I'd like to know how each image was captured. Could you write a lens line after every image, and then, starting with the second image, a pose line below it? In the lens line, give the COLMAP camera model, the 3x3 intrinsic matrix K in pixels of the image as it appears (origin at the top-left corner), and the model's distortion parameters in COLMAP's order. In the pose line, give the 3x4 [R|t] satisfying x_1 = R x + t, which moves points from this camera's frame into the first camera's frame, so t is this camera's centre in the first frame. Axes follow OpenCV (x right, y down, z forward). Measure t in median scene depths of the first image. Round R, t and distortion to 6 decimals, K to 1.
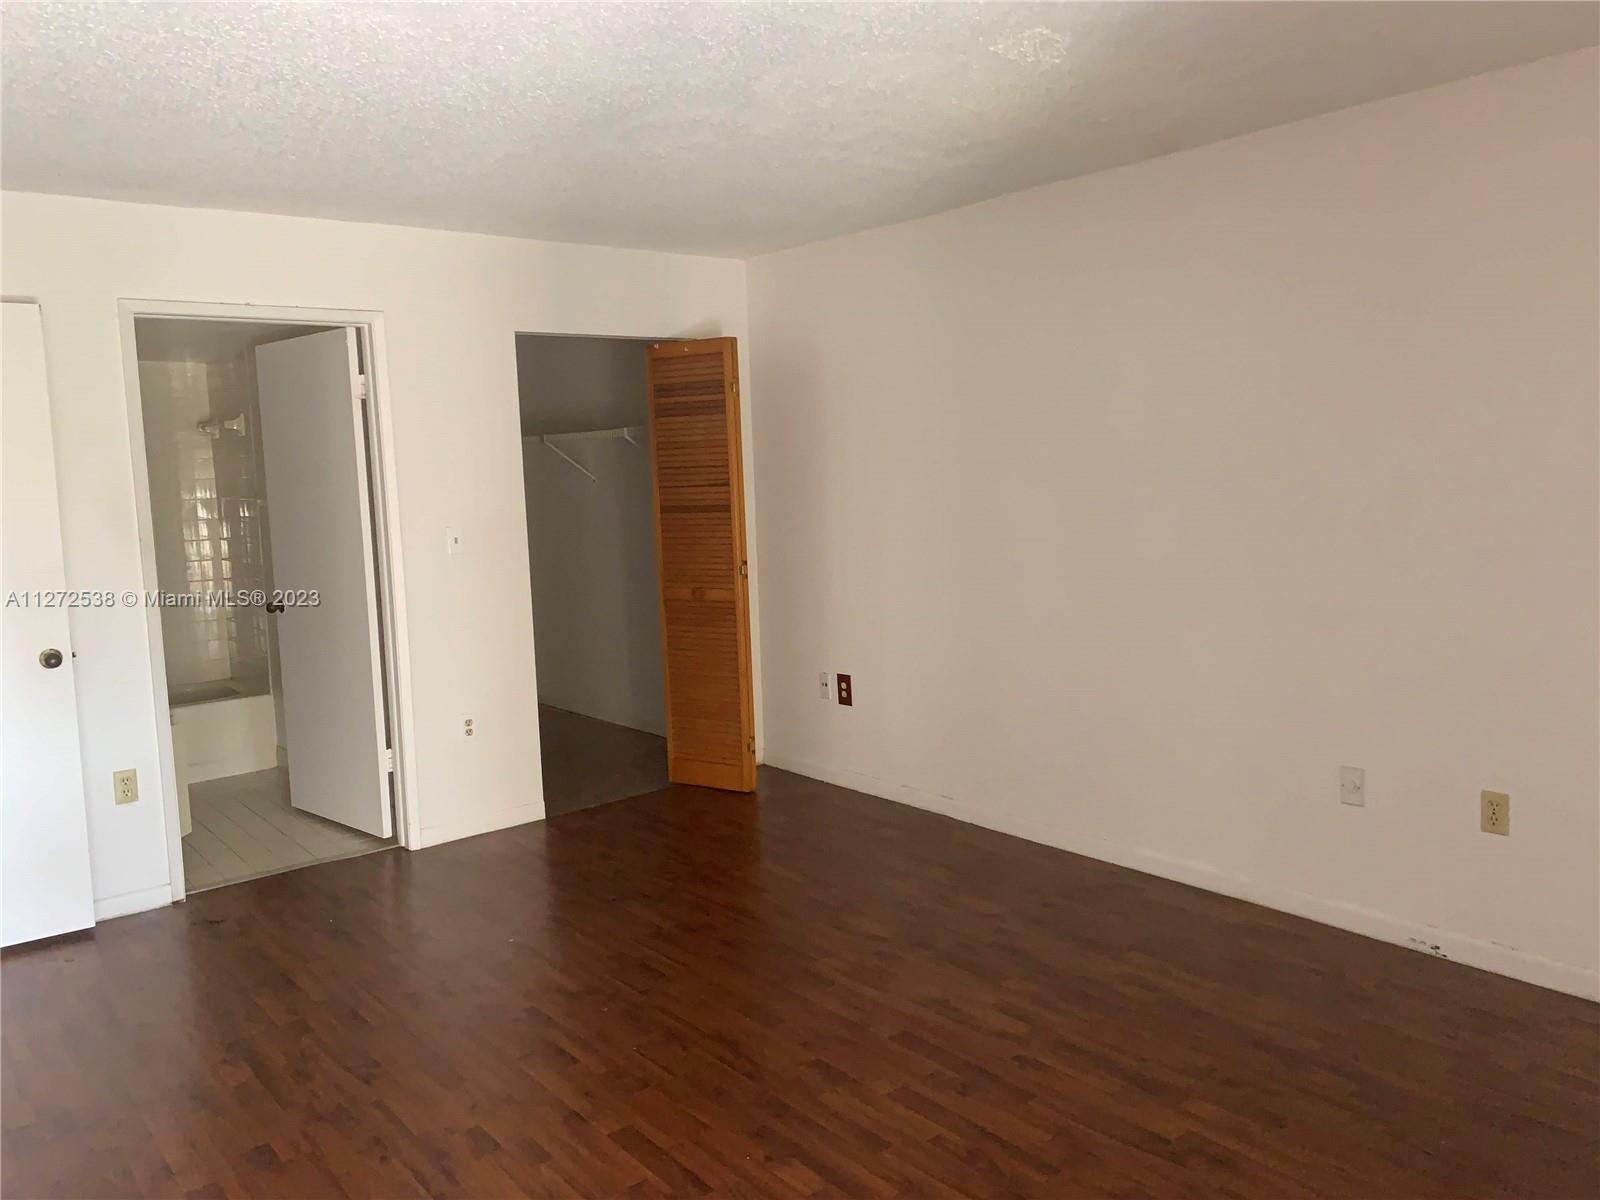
lens RADIAL K [[1230.0, 0, 788.1], [0, 1230.0, 599.2], [0, 0, 1]] dist [0.047461, -0.003859]
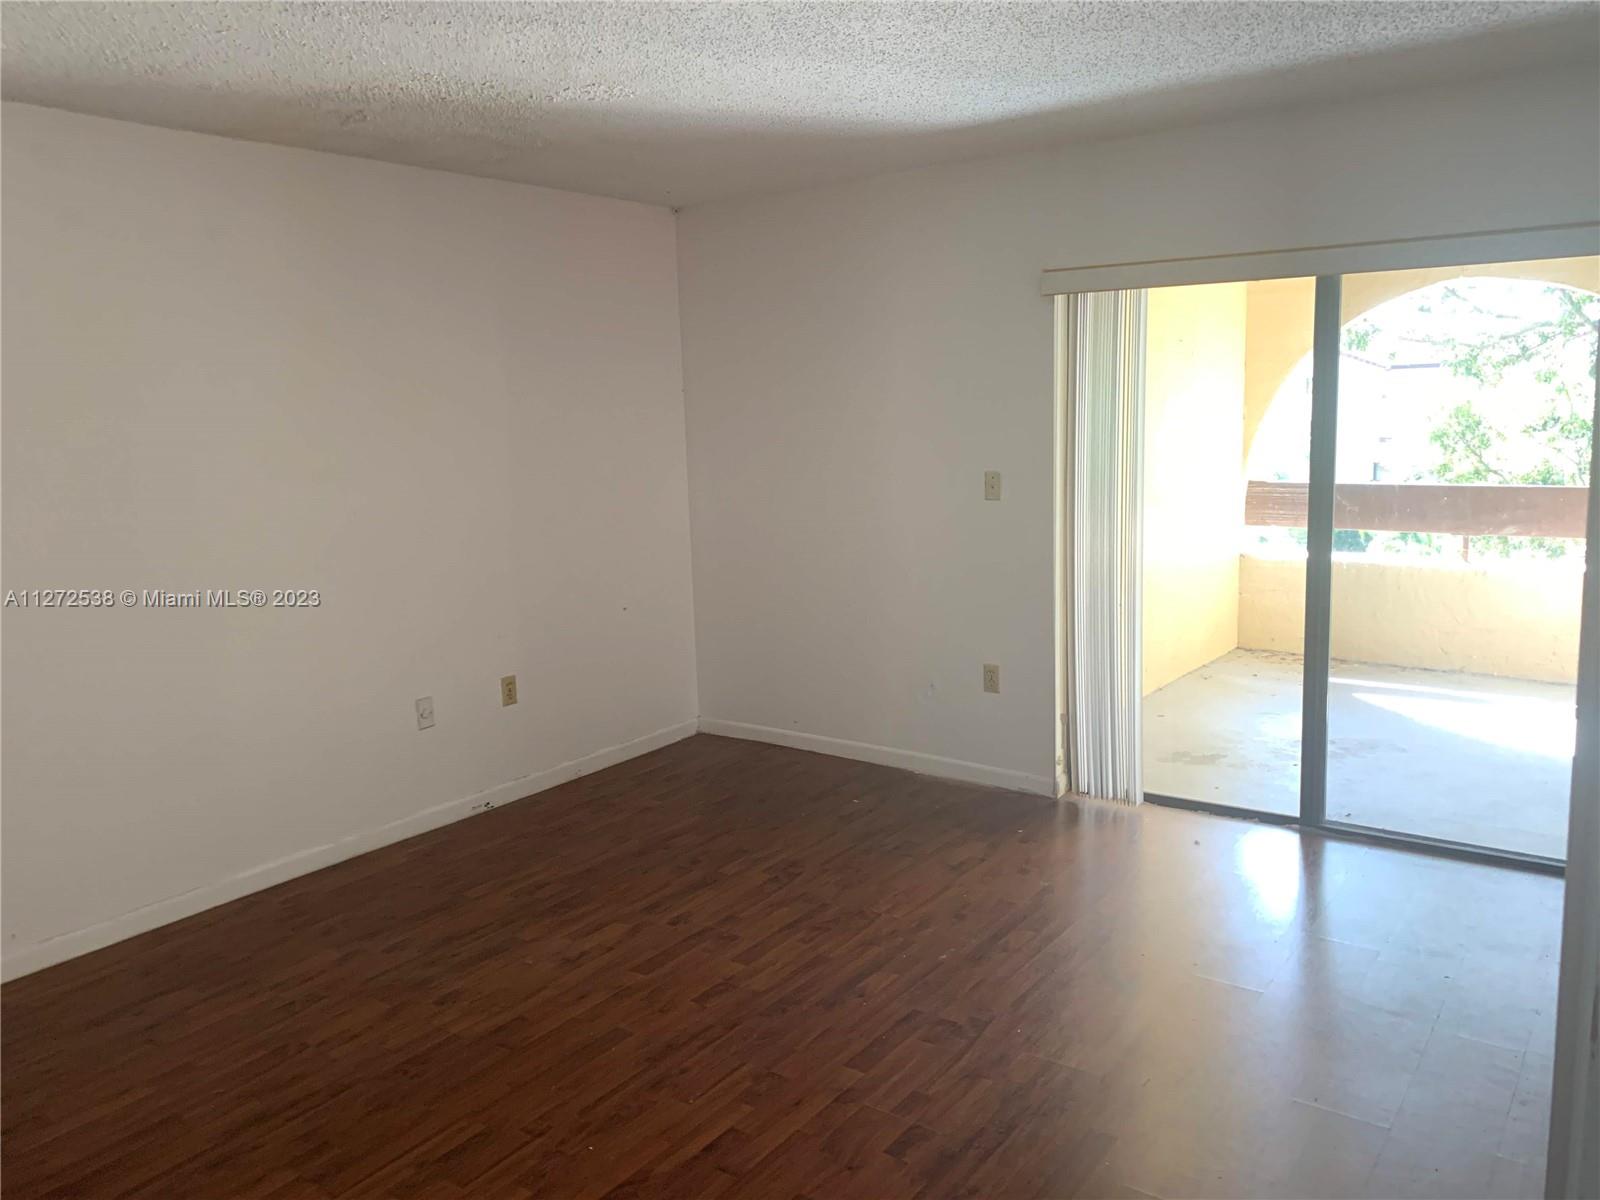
lens RADIAL K [[1230.0, 0, 788.5], [0, 1230.0, 598.3], [0, 0, 1]] dist [0.047461, -0.003859]
pose [[-0.261131, -0.101880, 0.959912, -0.906362], [0.148558, 0.978327, 0.144248, -0.095201], [-0.953803, 0.180270, -0.240337, 1.039052]]
